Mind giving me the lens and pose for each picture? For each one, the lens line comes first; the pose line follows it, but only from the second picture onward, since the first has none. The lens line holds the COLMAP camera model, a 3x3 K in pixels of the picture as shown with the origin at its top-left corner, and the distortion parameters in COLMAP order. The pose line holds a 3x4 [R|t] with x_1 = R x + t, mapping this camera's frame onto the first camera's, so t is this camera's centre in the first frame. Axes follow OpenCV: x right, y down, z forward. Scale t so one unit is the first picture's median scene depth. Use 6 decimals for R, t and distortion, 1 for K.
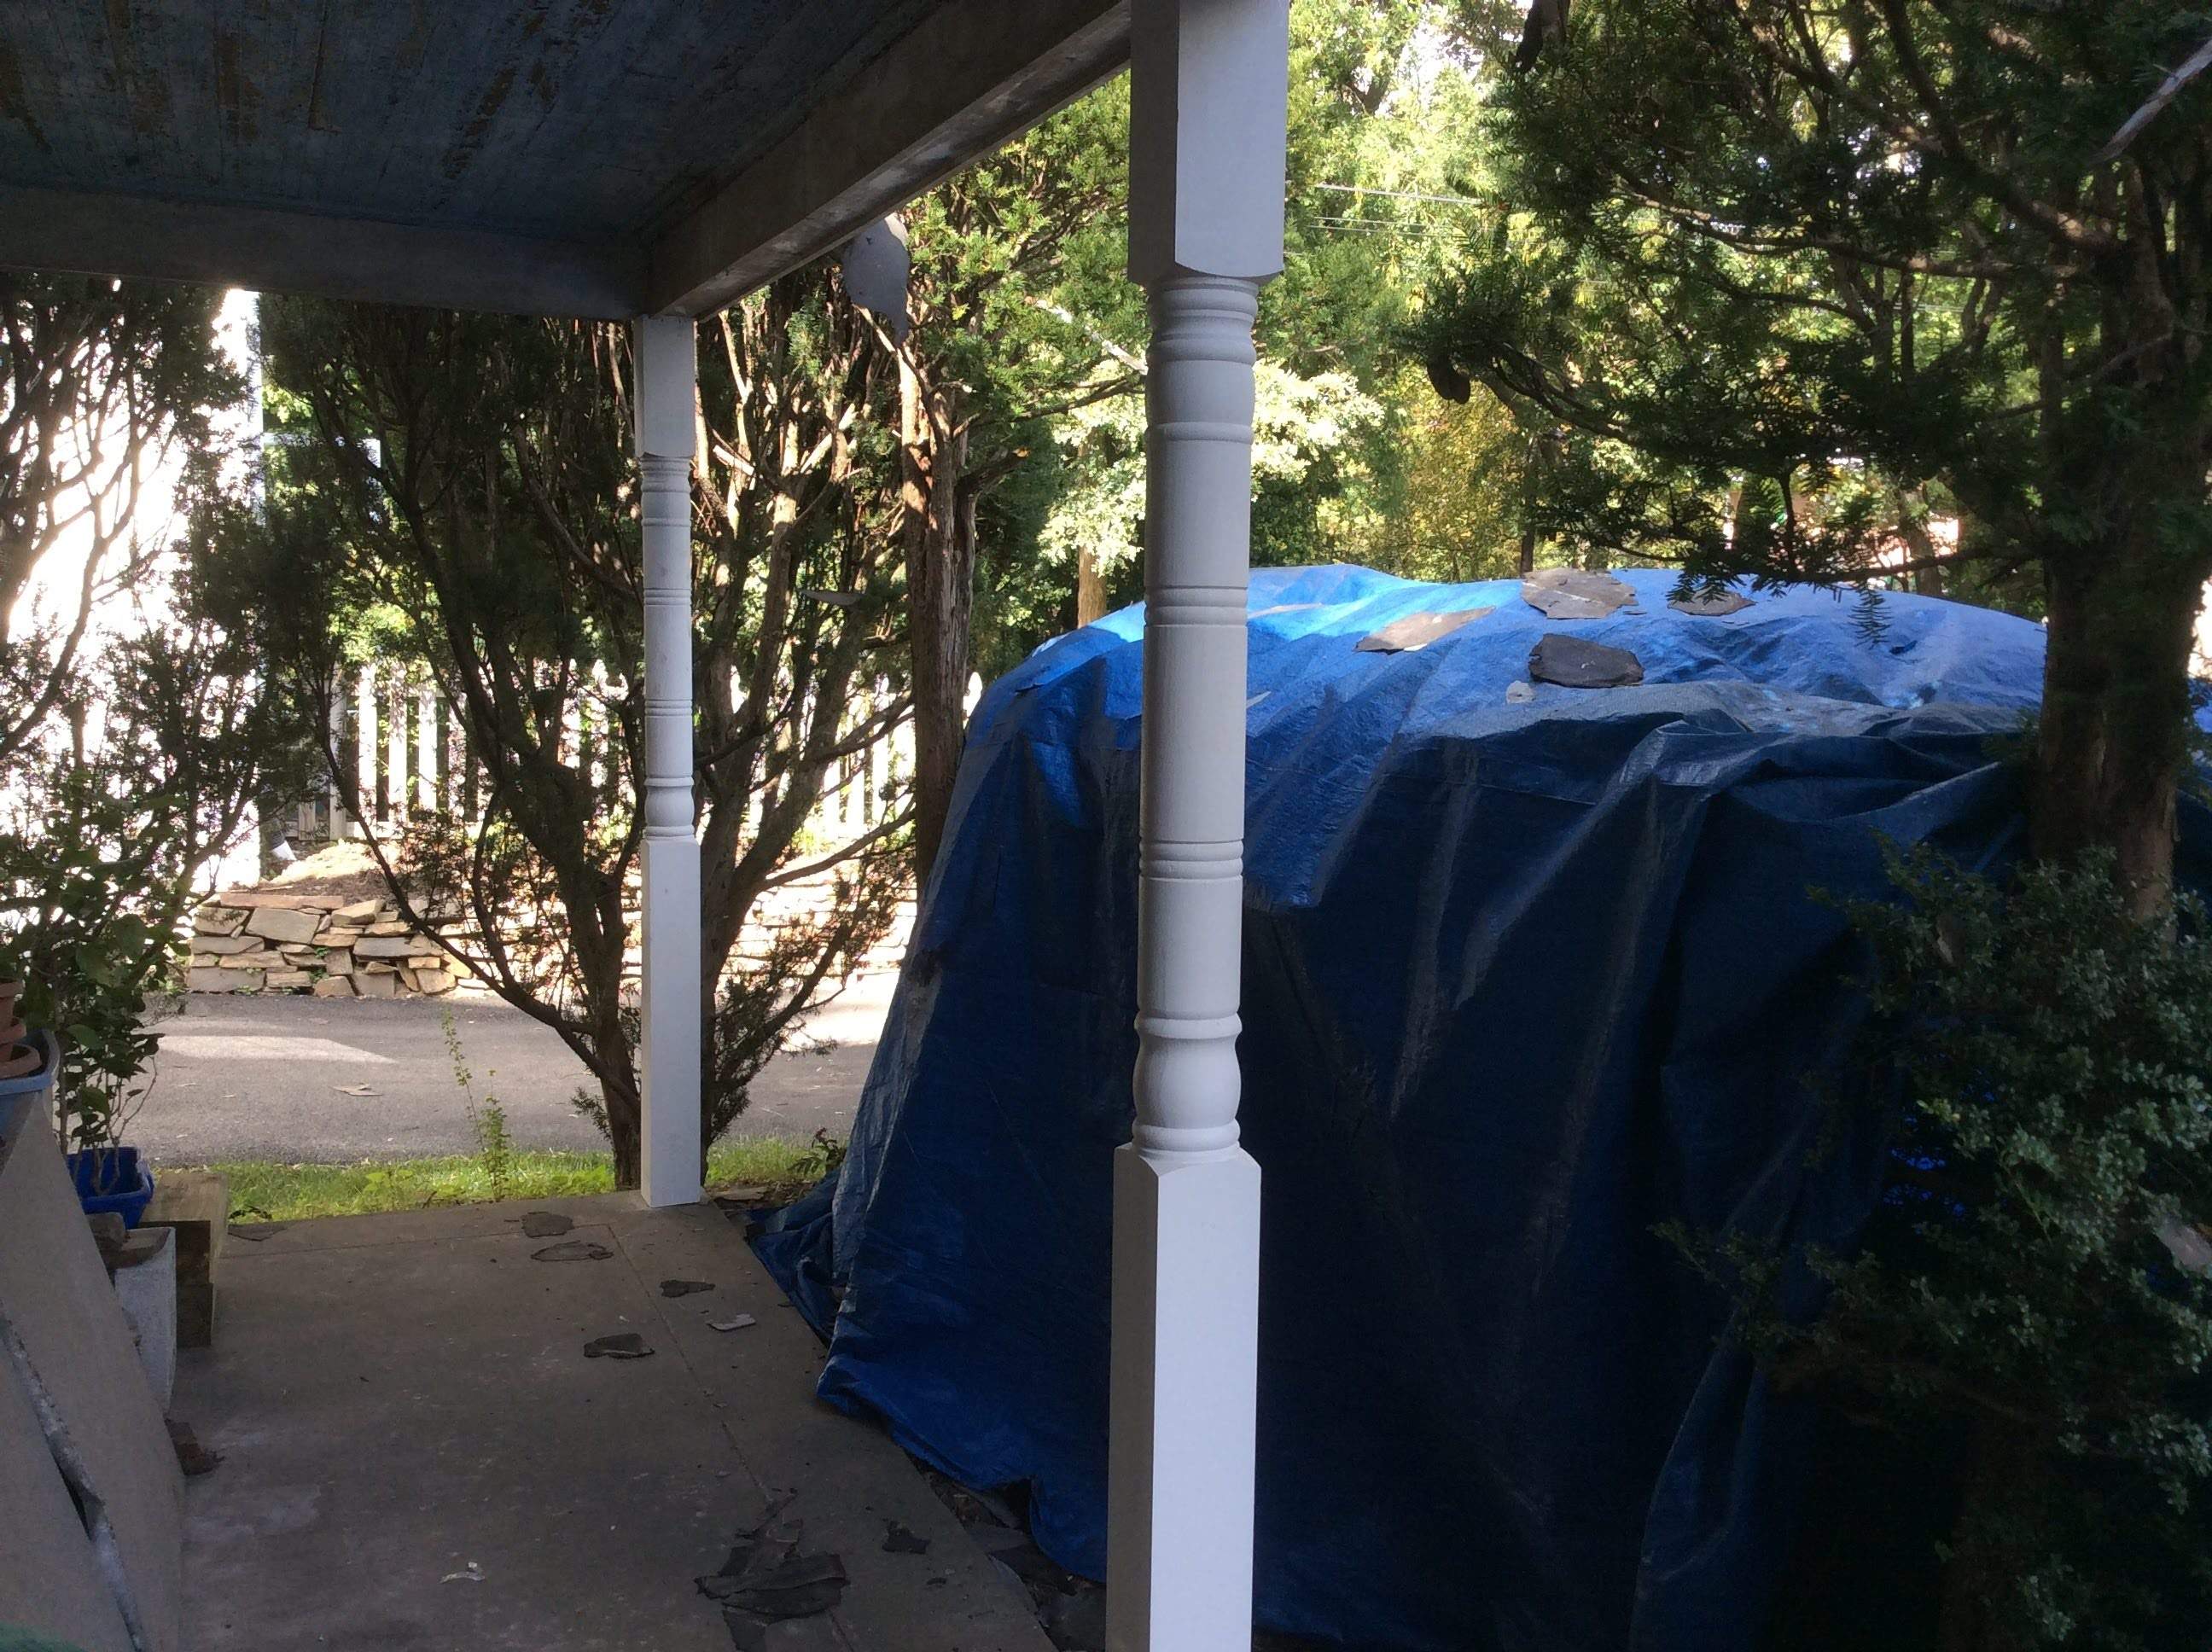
lens RADIAL K [[2059.2, 0, 1104.7], [0, 2059.2, 826.0], [0, 0, 1]] dist [-0.006872, -0.009229]
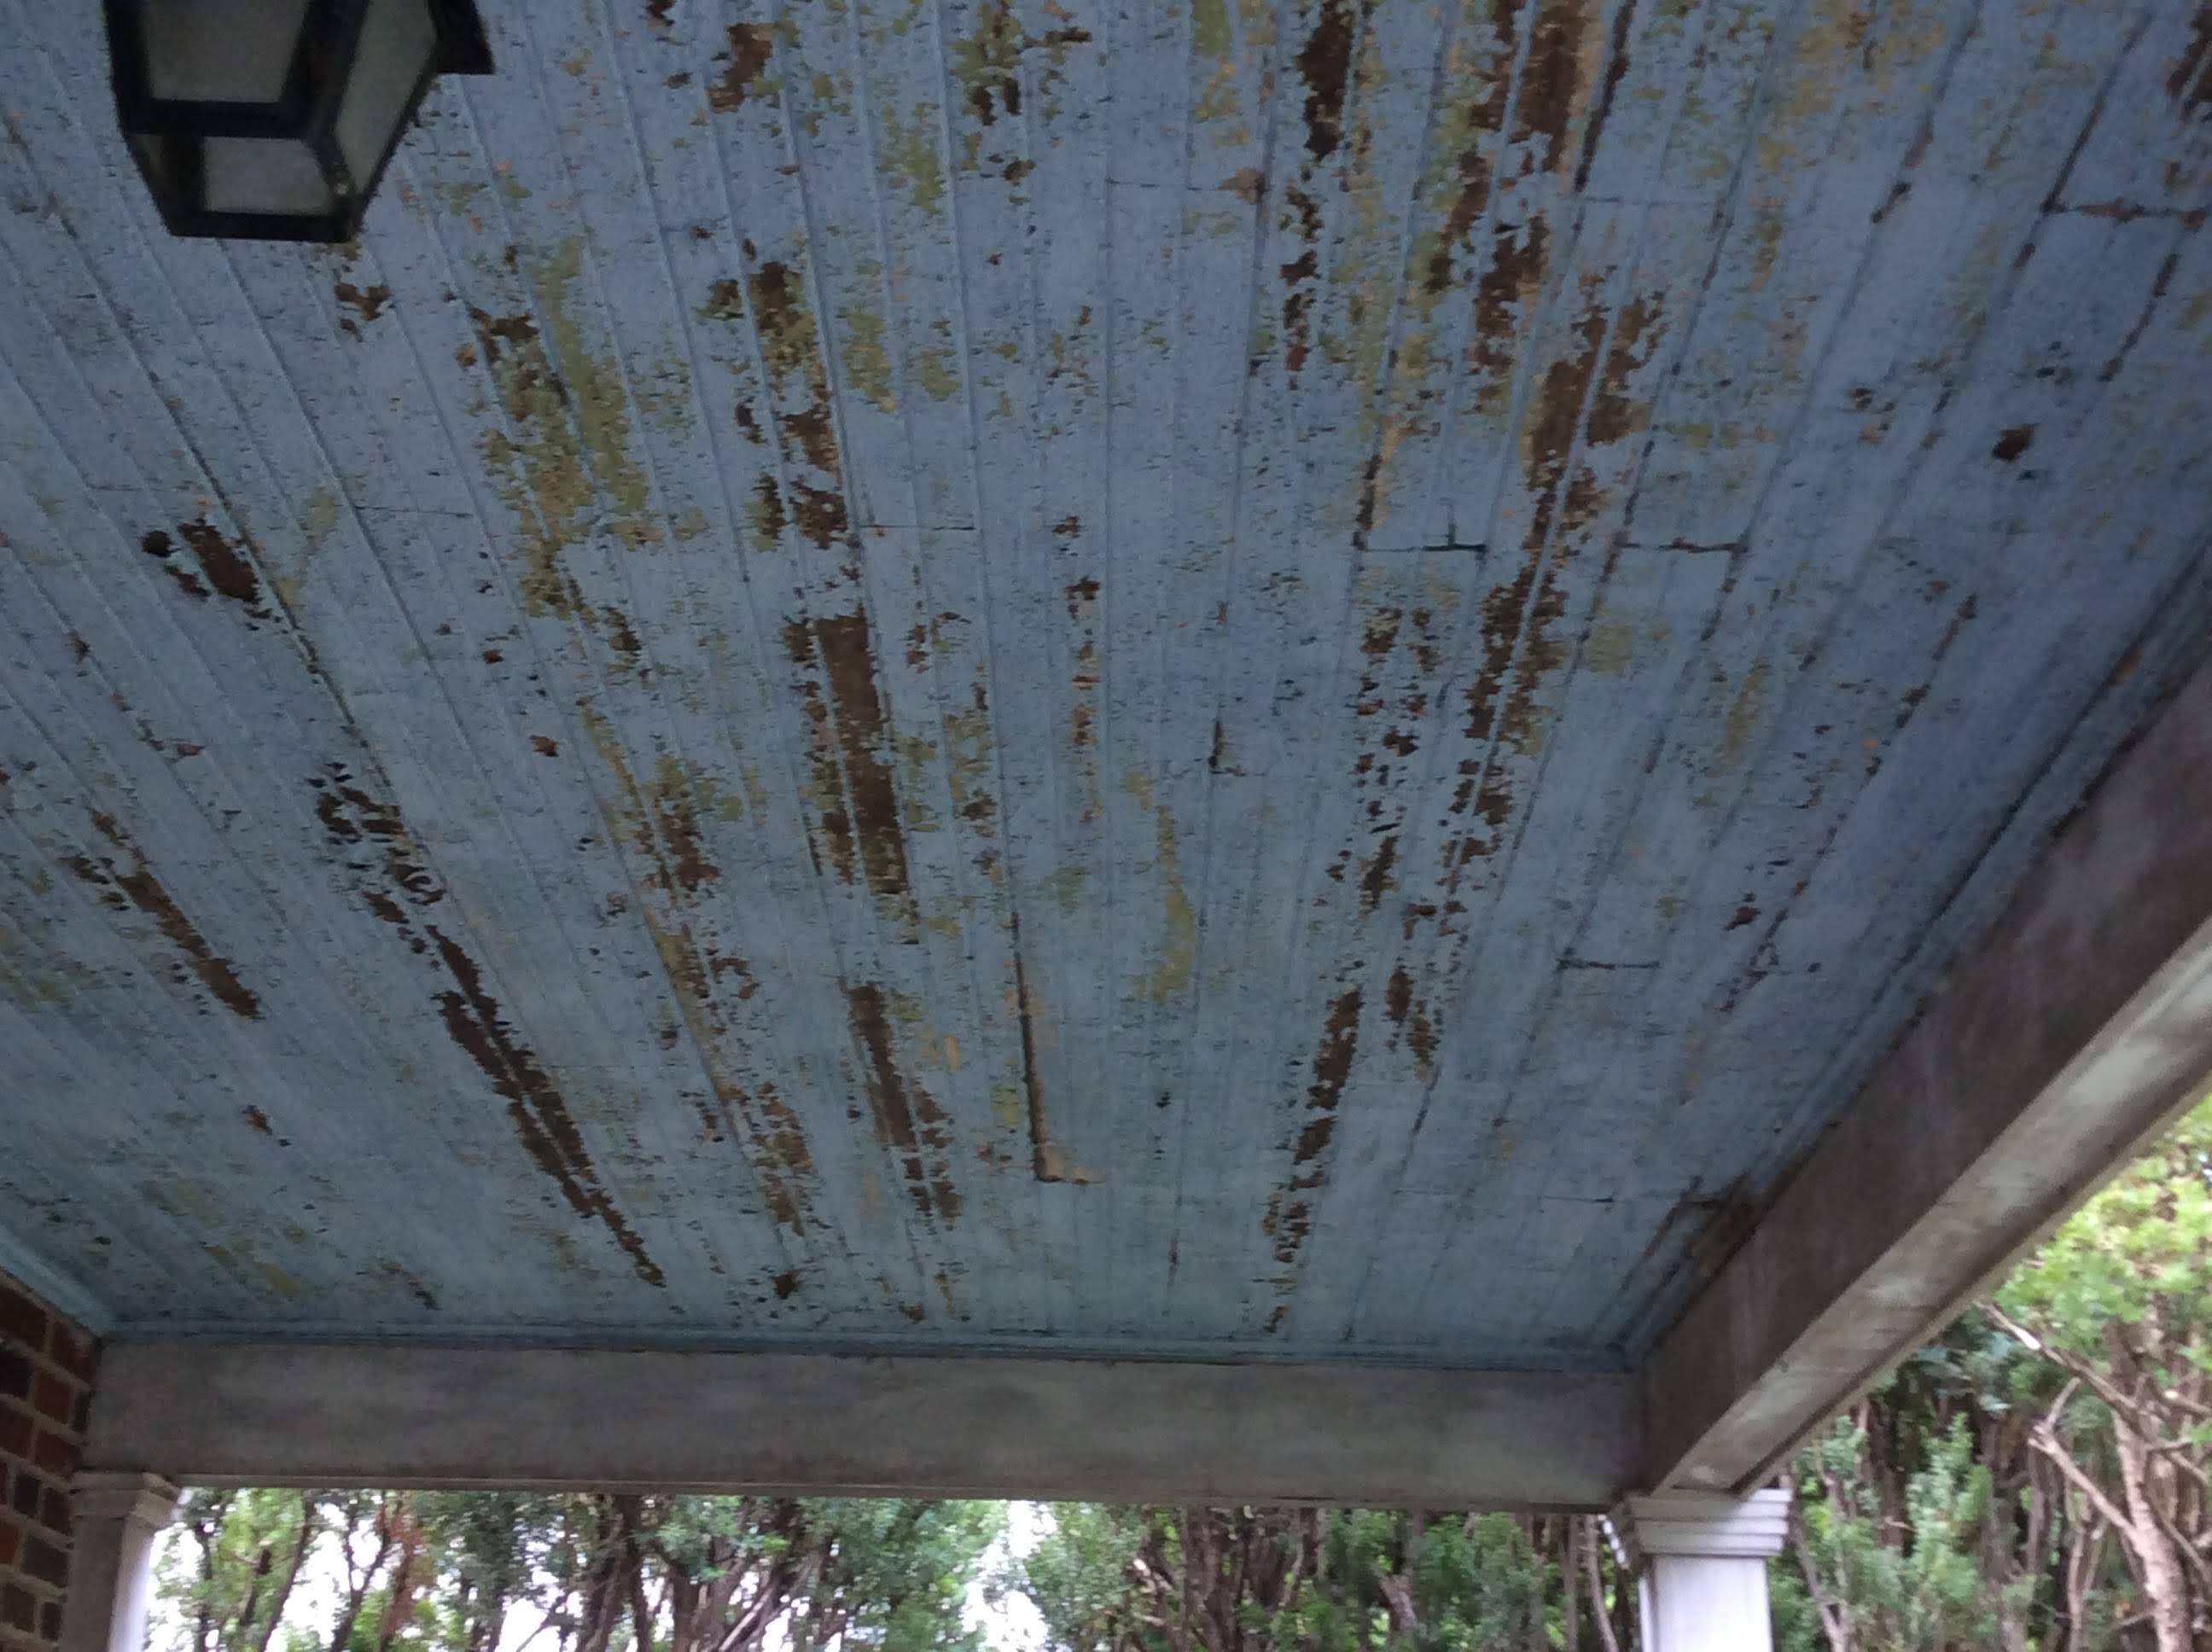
lens RADIAL K [[3018.0, 0, 1112.2], [0, 3018.0, 827.8], [0, 0, 1]] dist [0.065288, 0.079146]
pose [[0.923141, -0.160427, -0.349390, -0.056137], [-0.023742, 0.883256, -0.468289, -0.030409], [0.383727, 0.440592, 0.811561, 0.277636]]
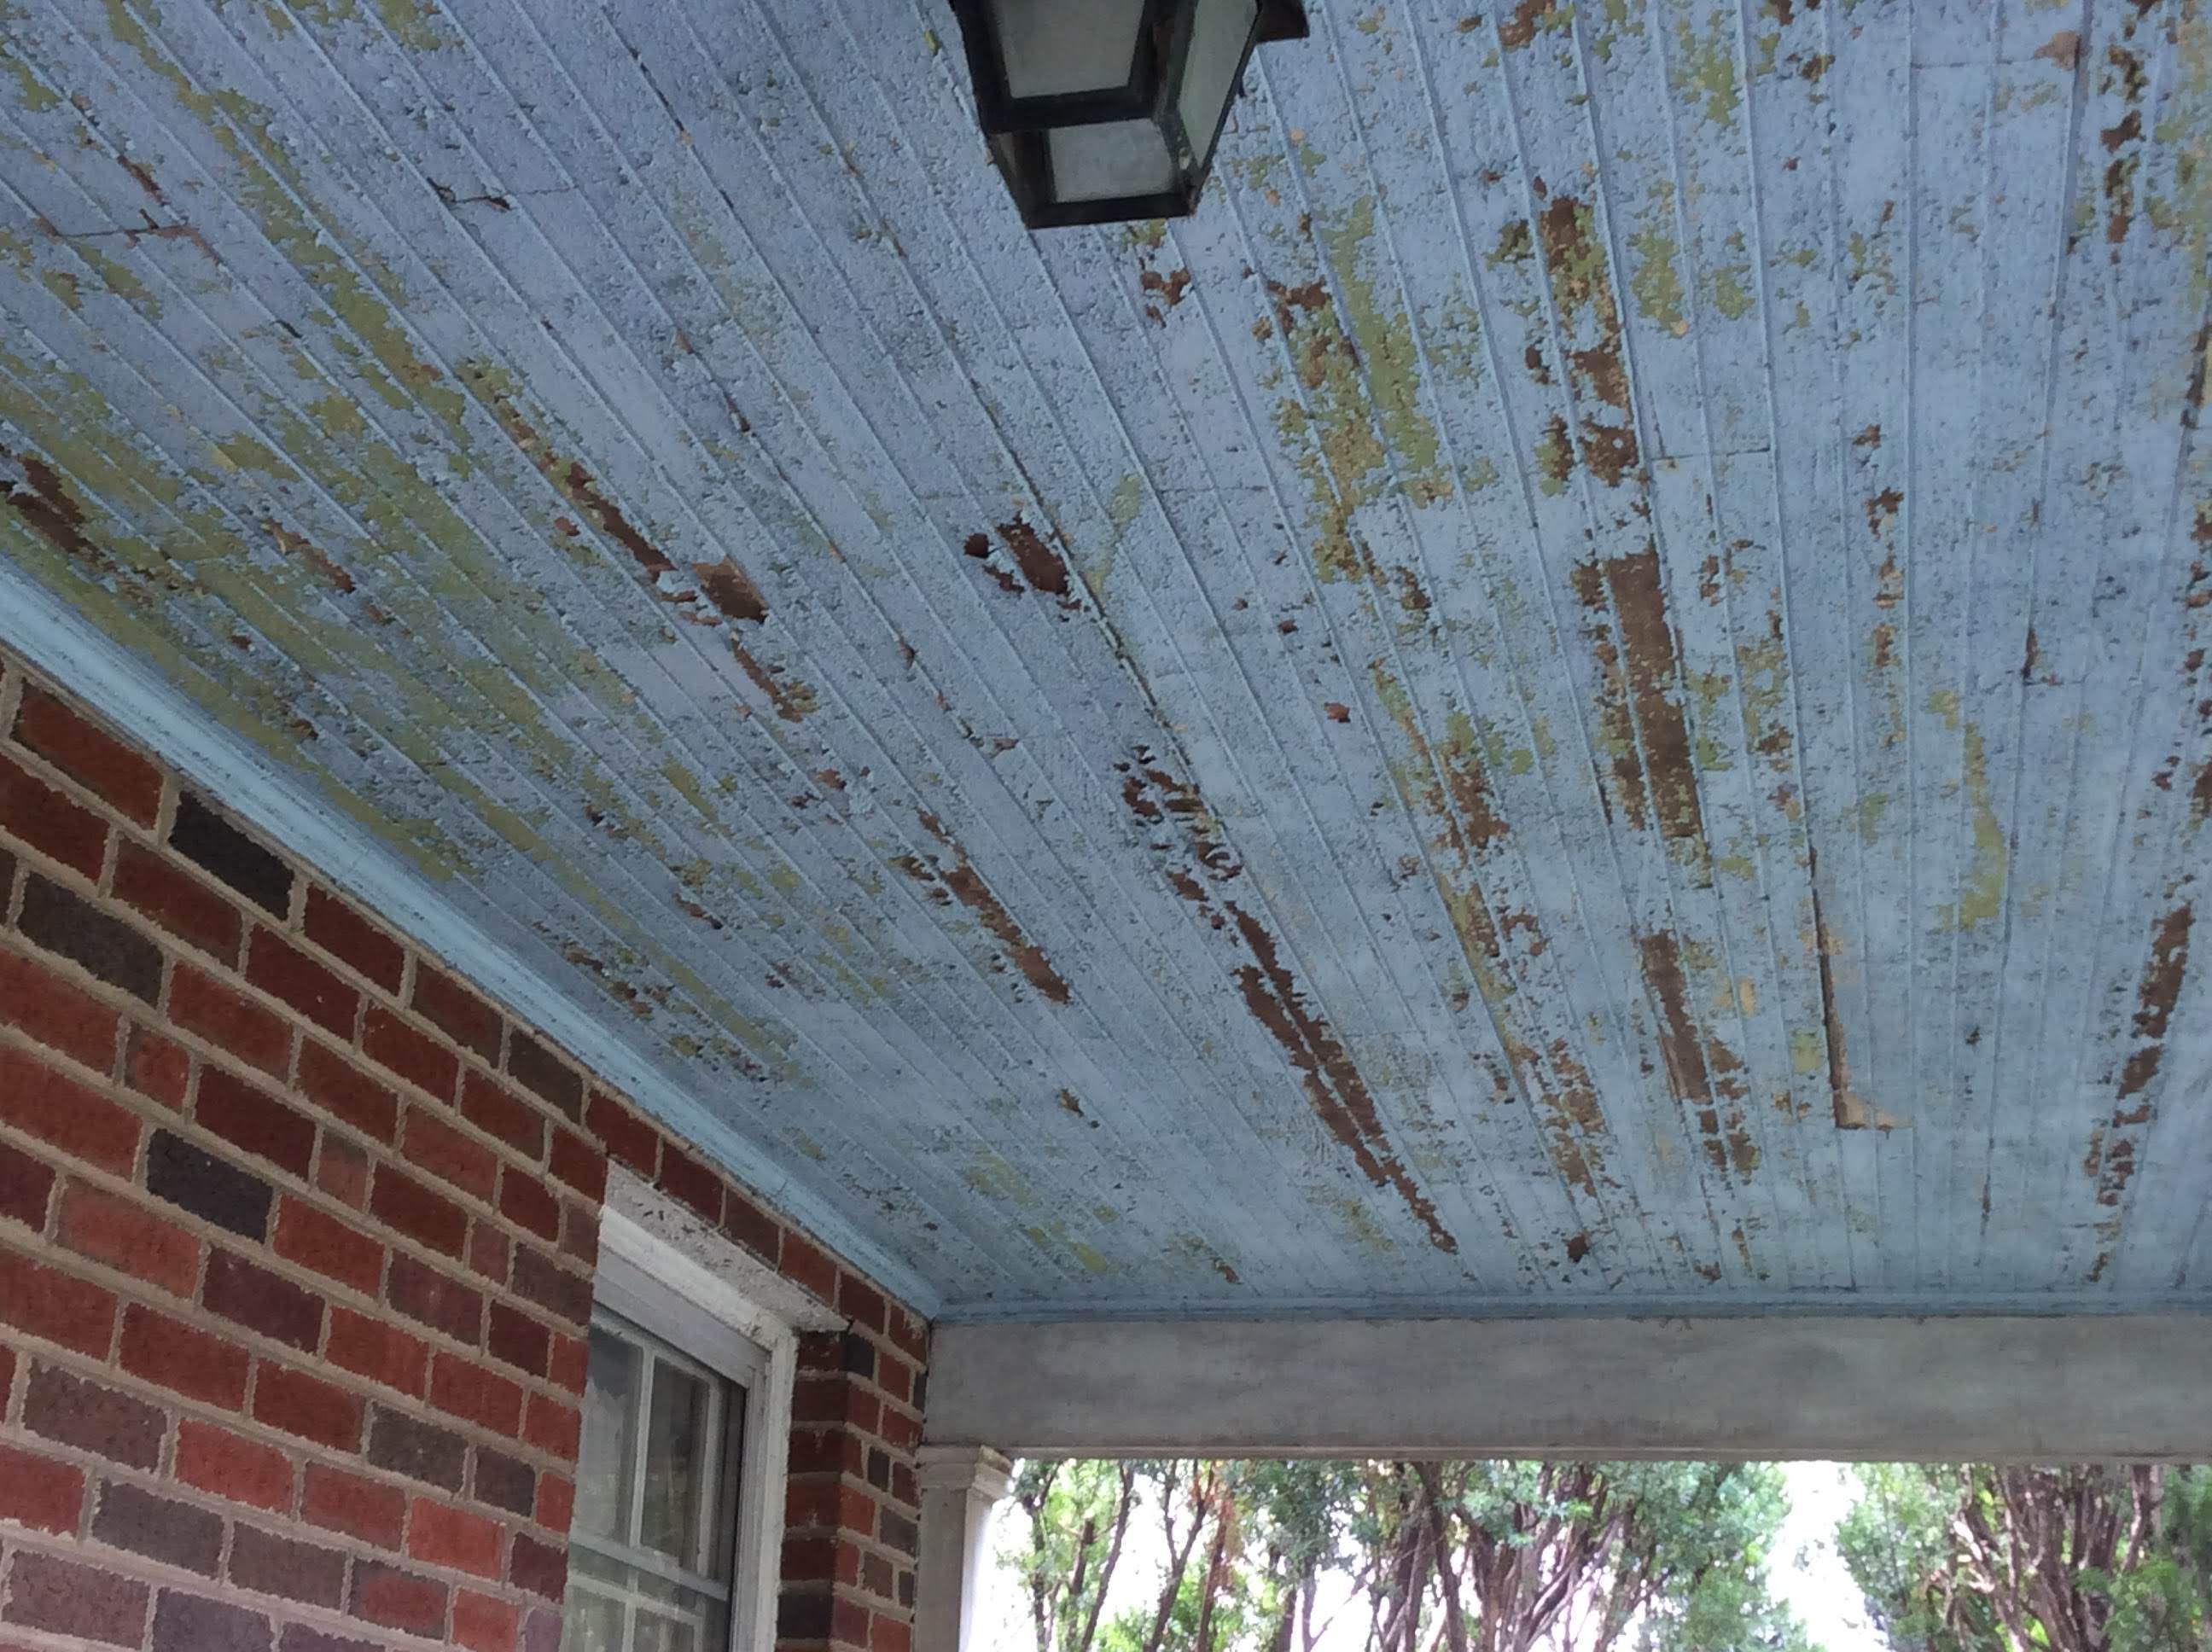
lens RADIAL K [[3018.0, 0, 1112.2], [0, 3018.0, 827.8], [0, 0, 1]] dist [0.065288, 0.079146]
pose [[0.803381, -0.222350, -0.552394, -0.070682], [-0.065887, 0.888779, -0.453575, -0.023096], [0.591809, 0.400789, 0.699379, 0.270261]]
